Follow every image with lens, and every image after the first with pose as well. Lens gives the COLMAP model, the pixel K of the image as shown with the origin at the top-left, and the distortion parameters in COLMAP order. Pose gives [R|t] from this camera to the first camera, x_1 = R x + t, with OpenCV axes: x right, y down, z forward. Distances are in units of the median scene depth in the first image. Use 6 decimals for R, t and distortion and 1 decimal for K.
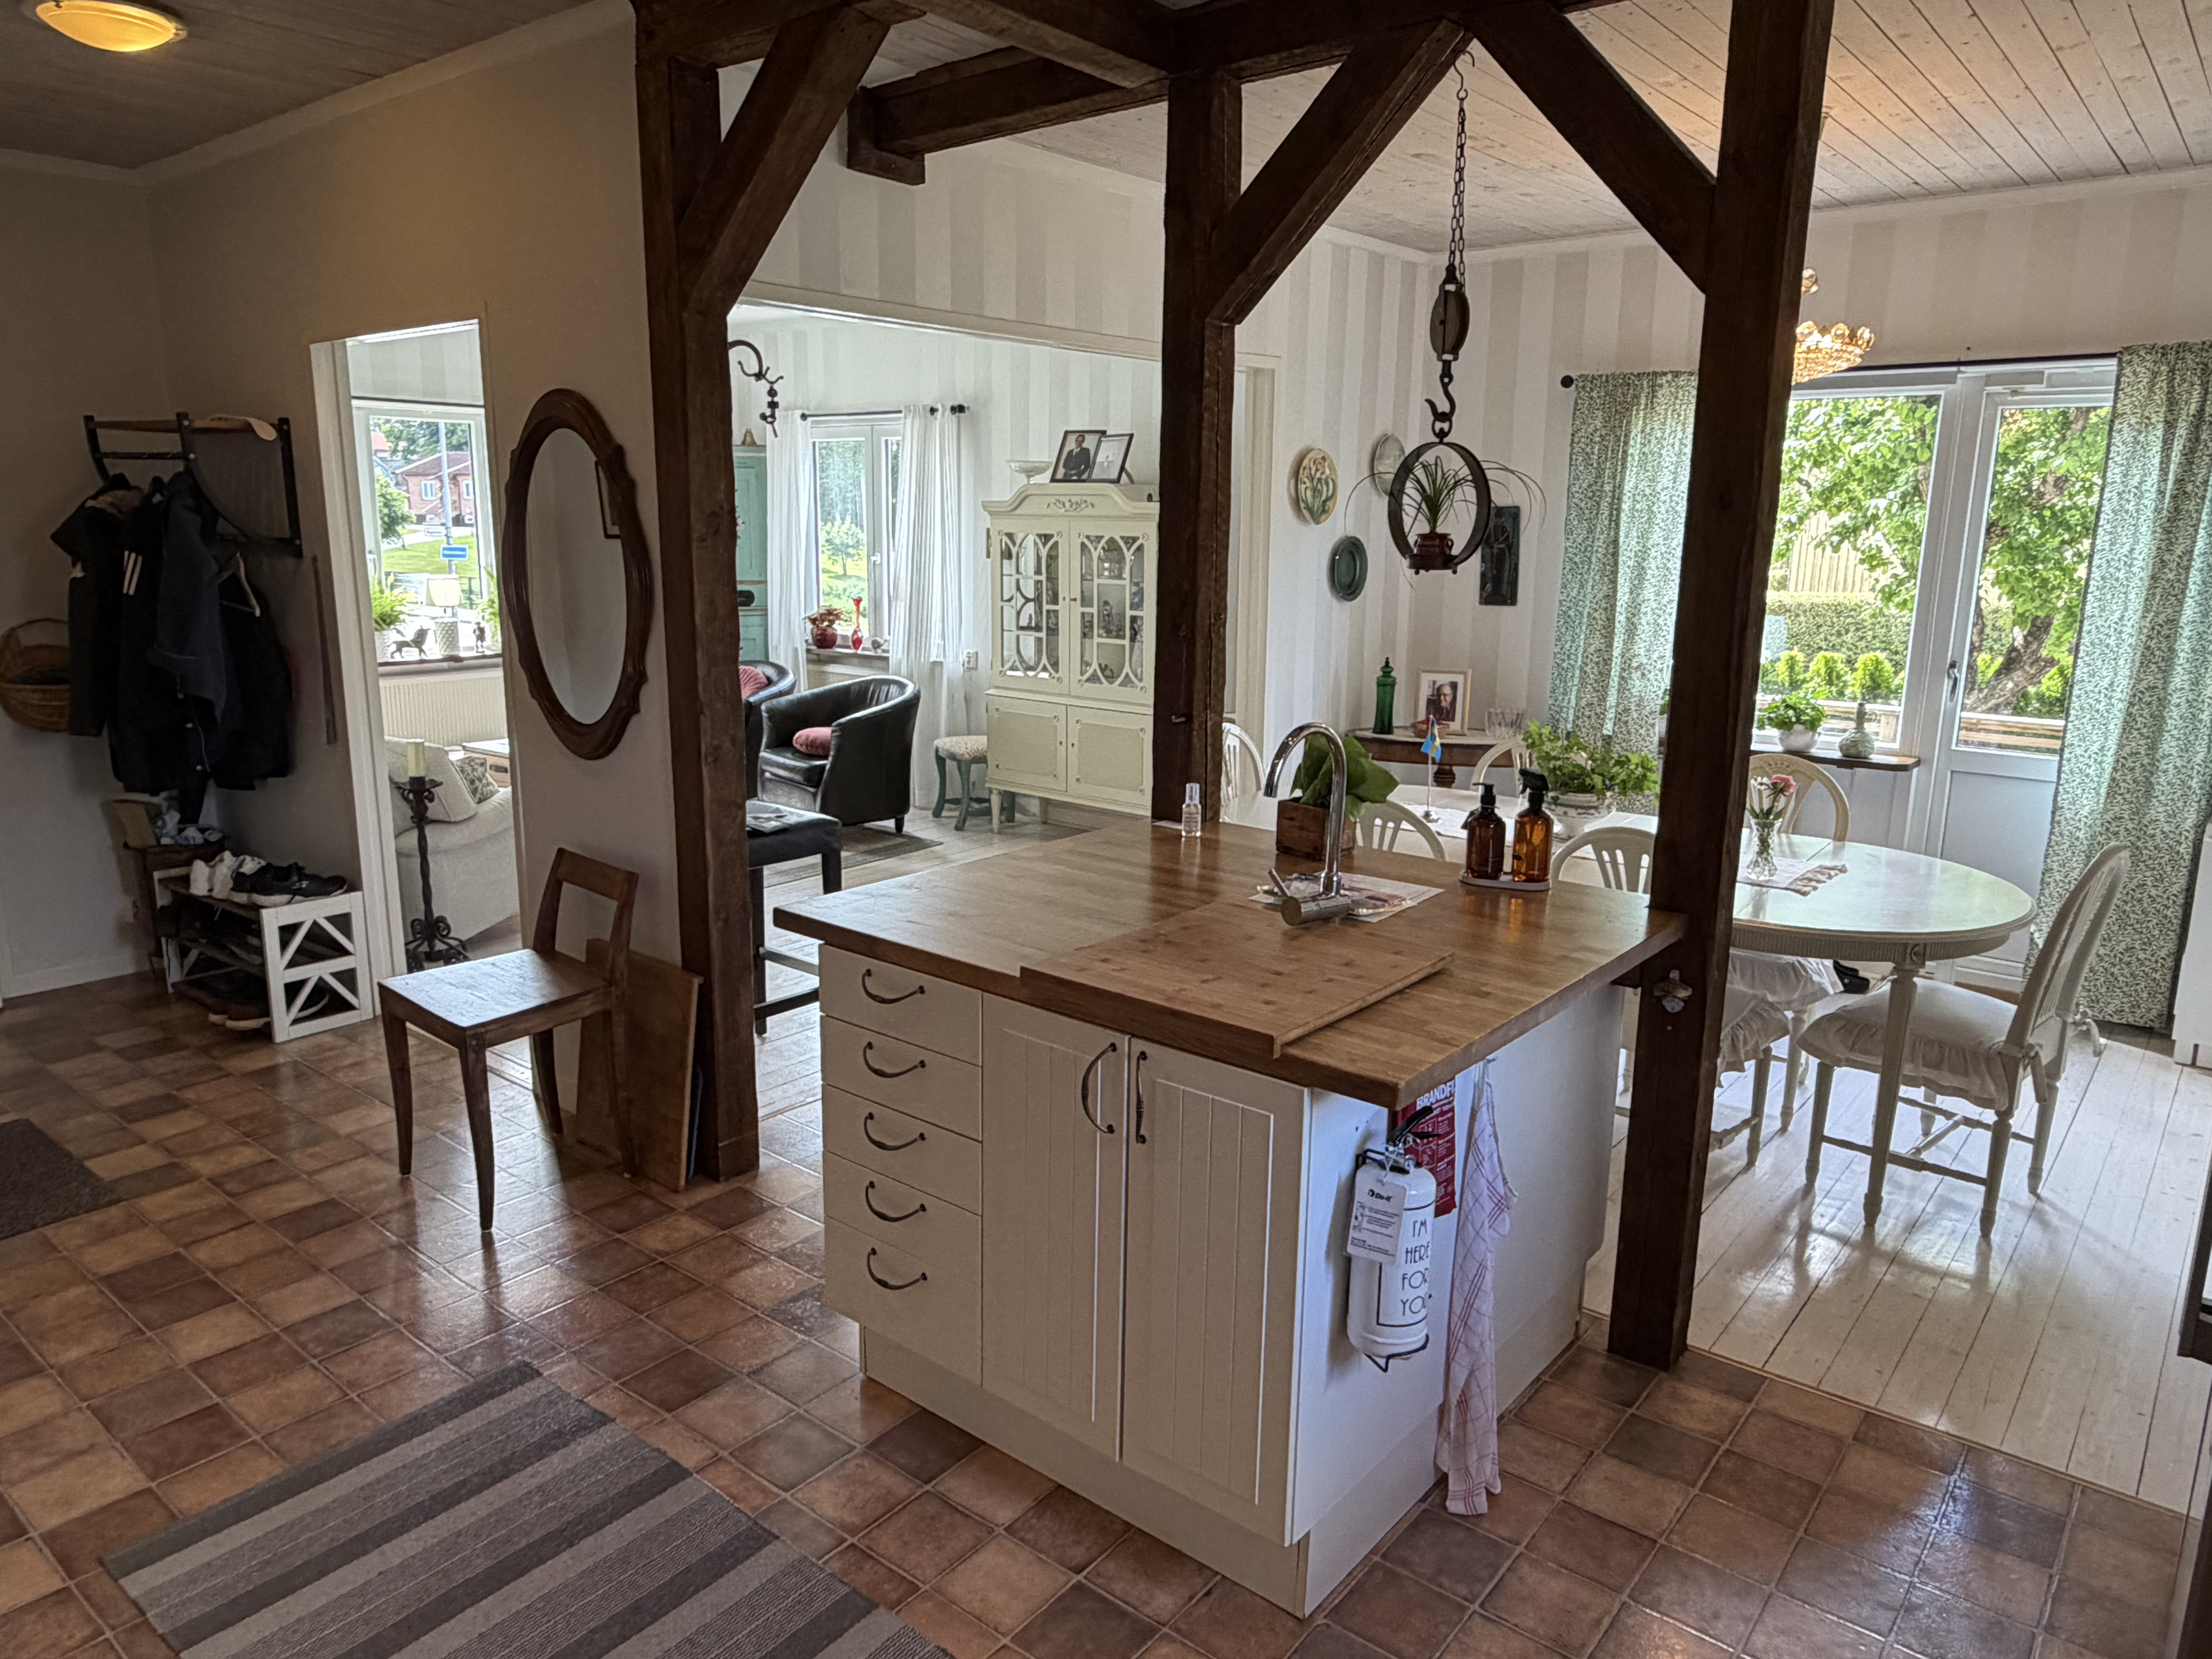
lens RADIAL K [[1471.9, 0, 1108.1], [0, 1471.9, 824.3], [0, 0, 1]] dist [-0.002727, 0.004447]
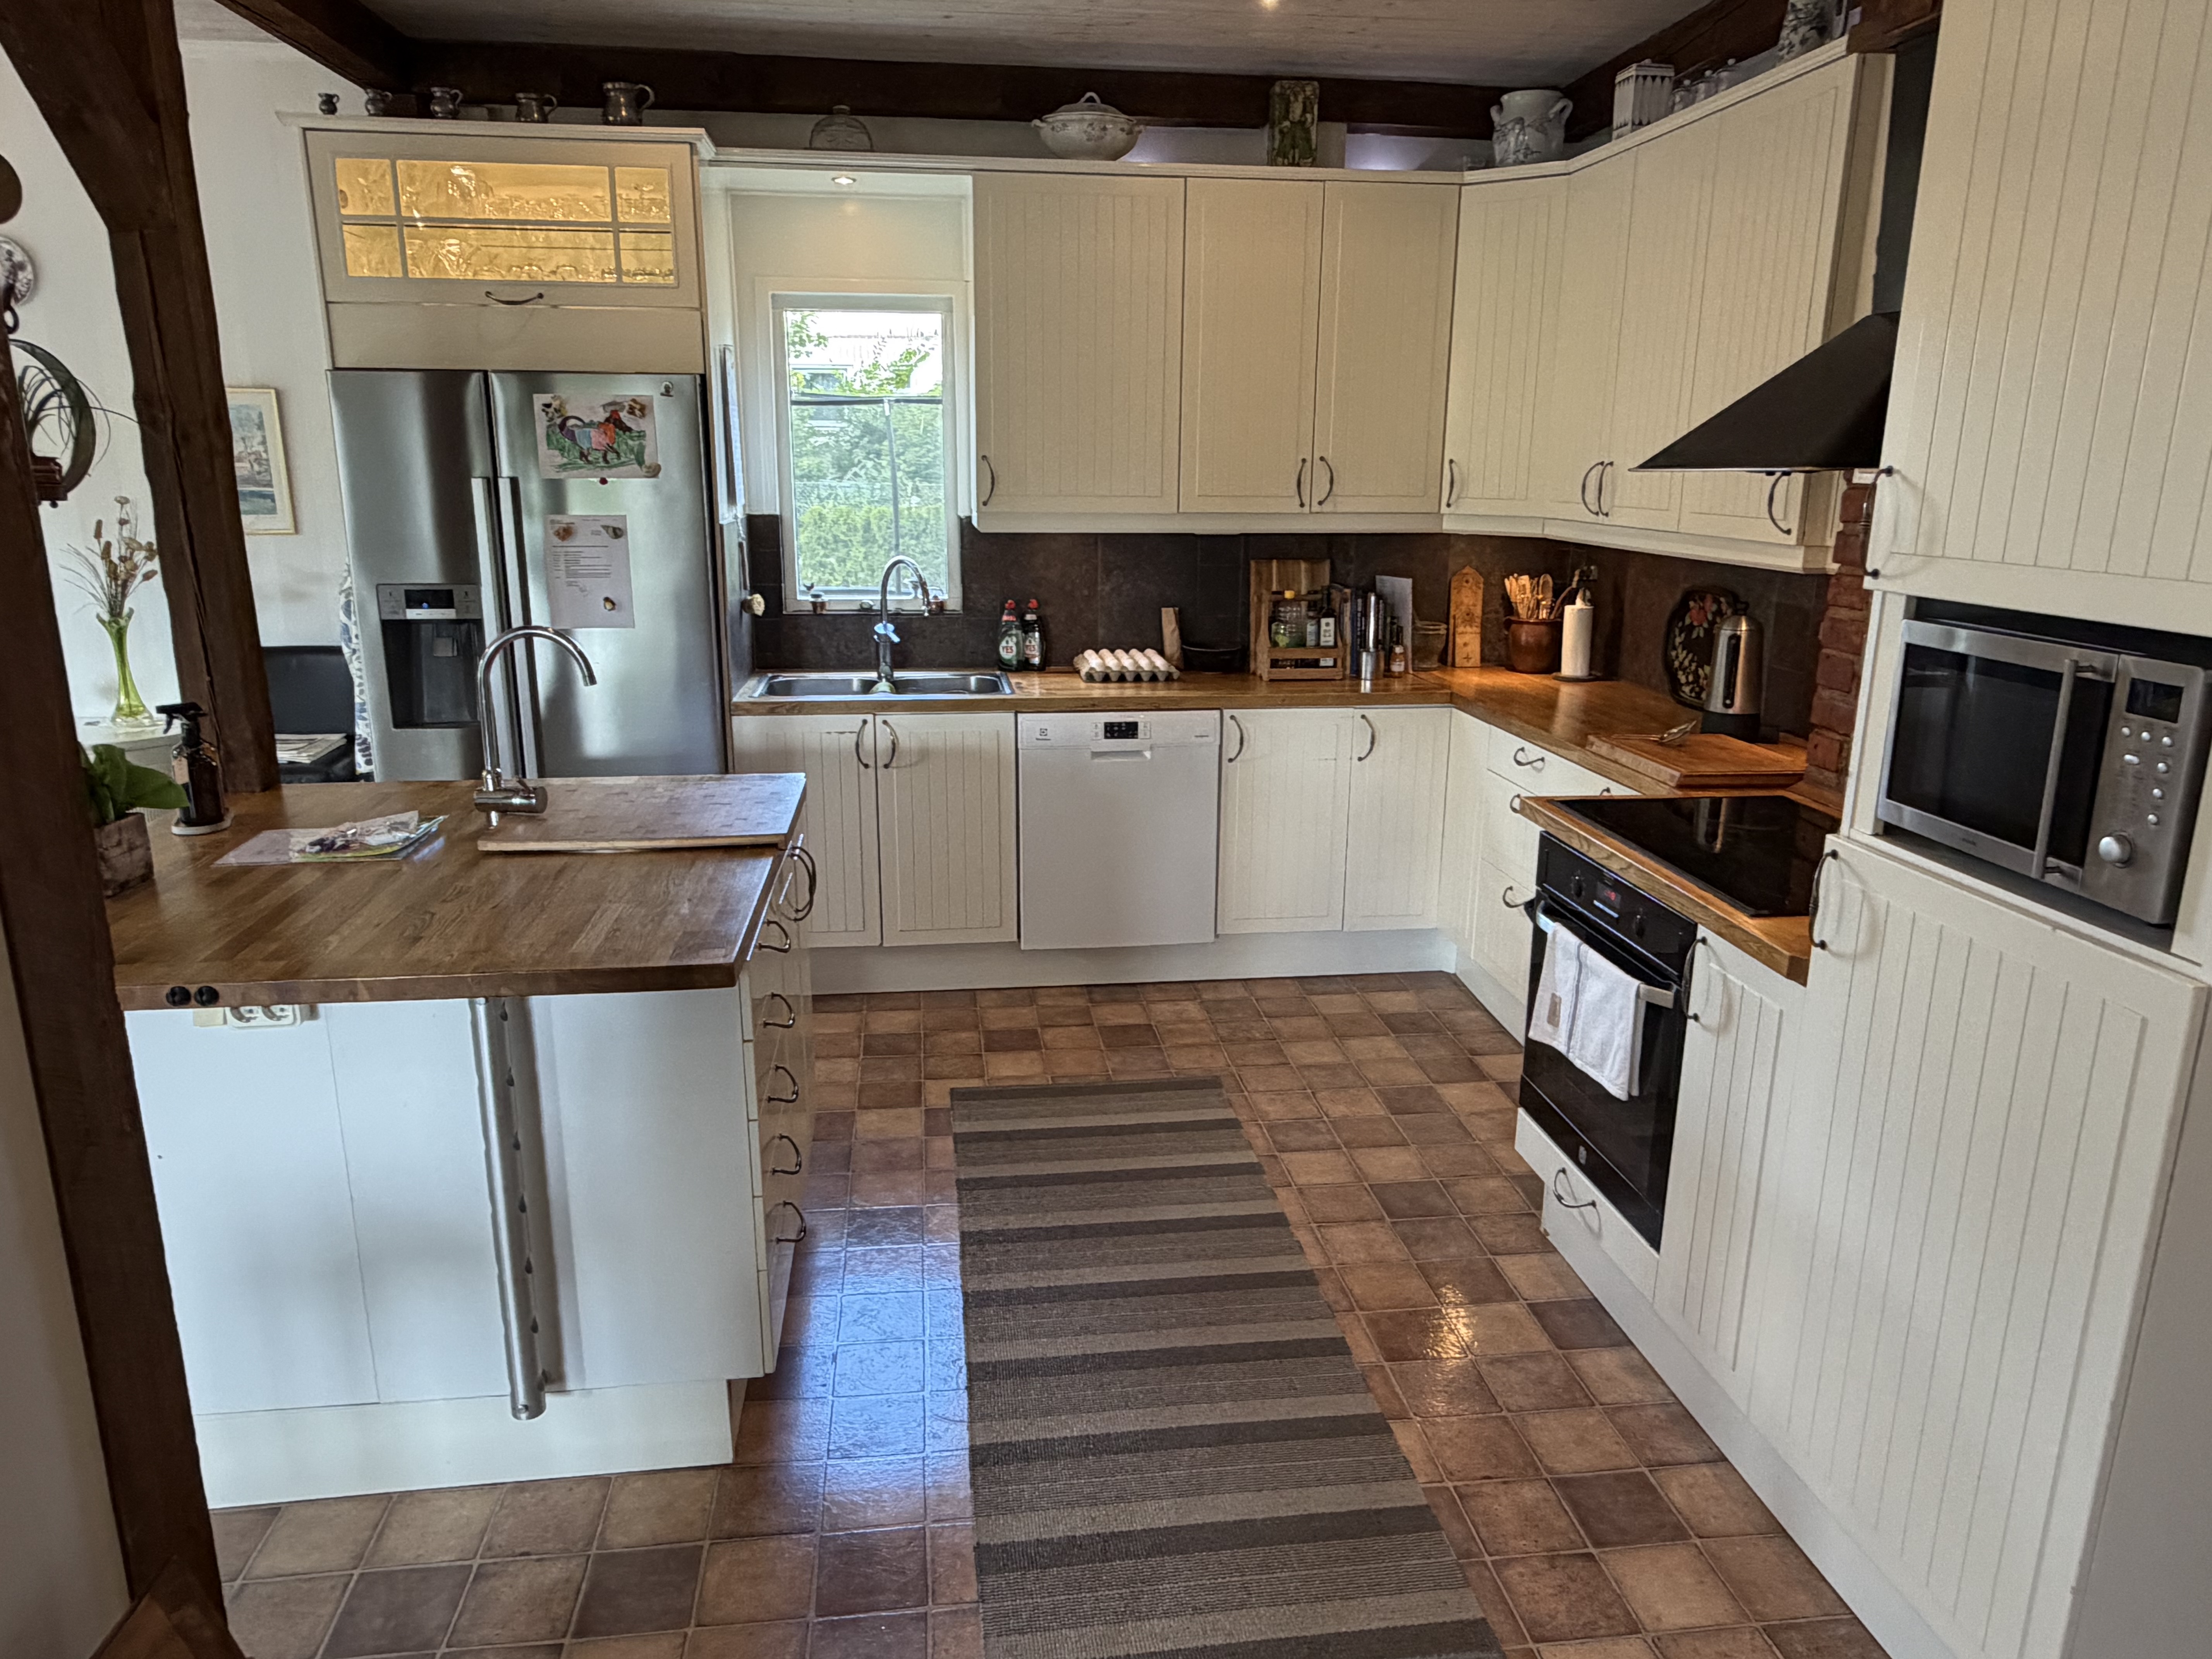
lens RADIAL K [[1471.9, 0, 1109.4], [0, 1471.9, 835.4], [0, 0, 1]] dist [-0.002727, 0.004447]
pose [[-0.721863, -0.191798, 0.664926, -0.487892], [0.127879, 0.907311, 0.400542, -0.161130], [-0.680118, 0.374167, -0.630428, 0.744052]]
